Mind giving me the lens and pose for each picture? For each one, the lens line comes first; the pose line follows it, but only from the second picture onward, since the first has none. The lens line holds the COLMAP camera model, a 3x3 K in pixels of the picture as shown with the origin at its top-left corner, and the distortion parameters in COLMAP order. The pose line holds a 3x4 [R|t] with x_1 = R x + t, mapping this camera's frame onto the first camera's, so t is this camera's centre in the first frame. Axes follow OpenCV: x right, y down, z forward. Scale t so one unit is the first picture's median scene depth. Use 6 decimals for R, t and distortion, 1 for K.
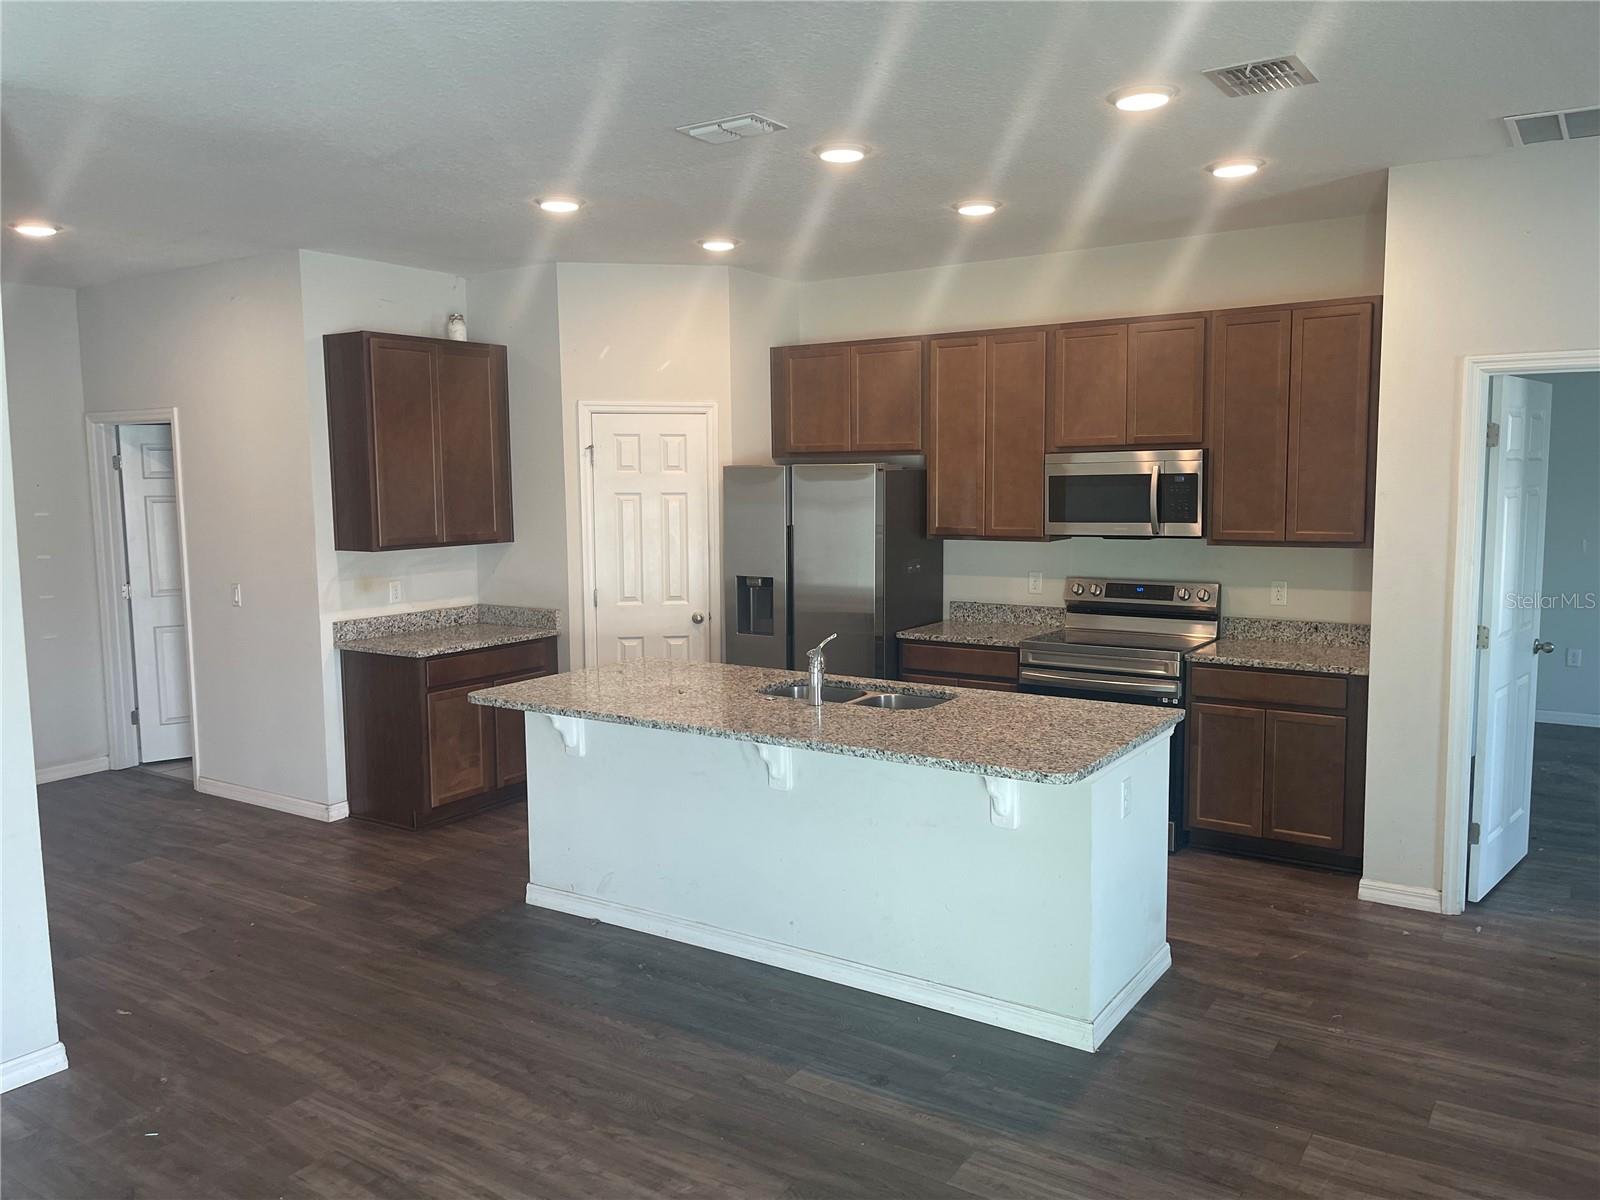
lens RADIAL K [[1208.0, 0, 786.6], [0, 1208.0, 588.6], [0, 0, 1]] dist [0.037146, -0.028120]
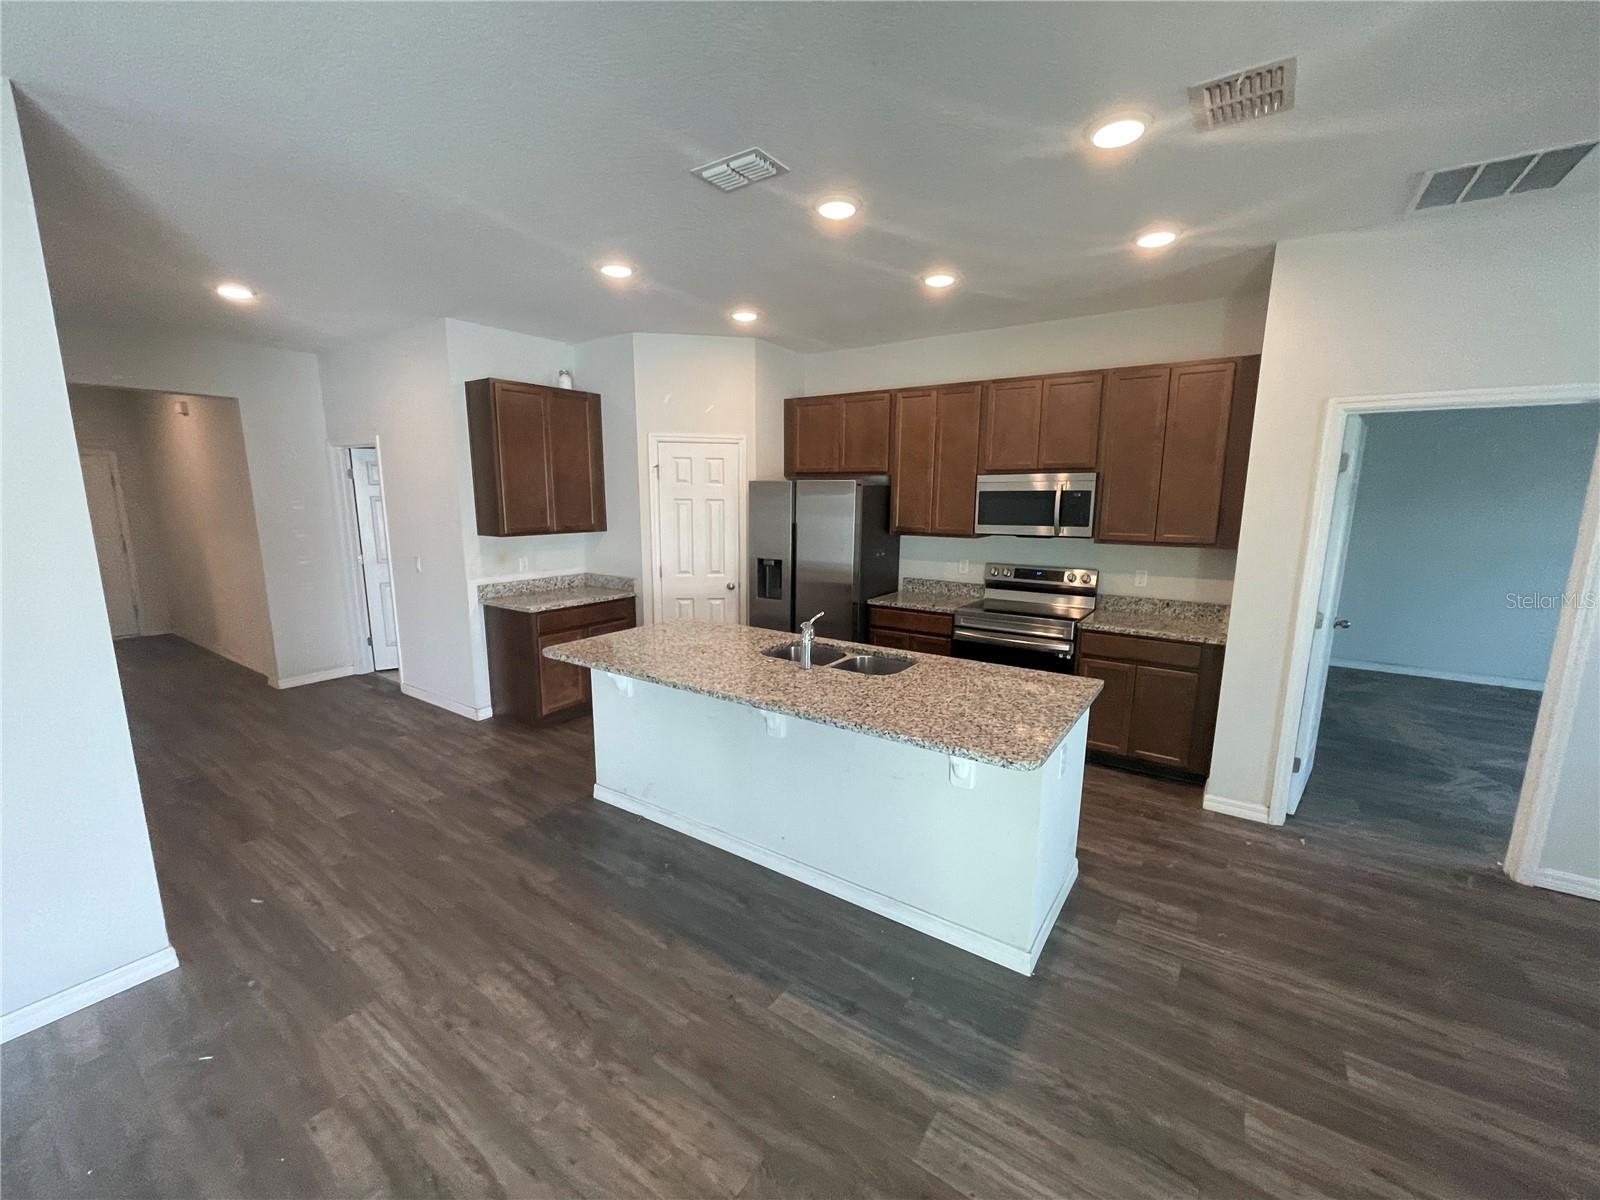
lens RADIAL K [[647.3, 0, 796.5], [0, 647.3, 609.9], [0, 0, 1]] dist [-0.002628, -0.000258]
pose [[0.999800, 0.018845, -0.006686, 0.014668], [-0.018224, 0.996362, 0.083252, -0.017000], [0.008230, -0.083114, 0.996506, 0.275651]]
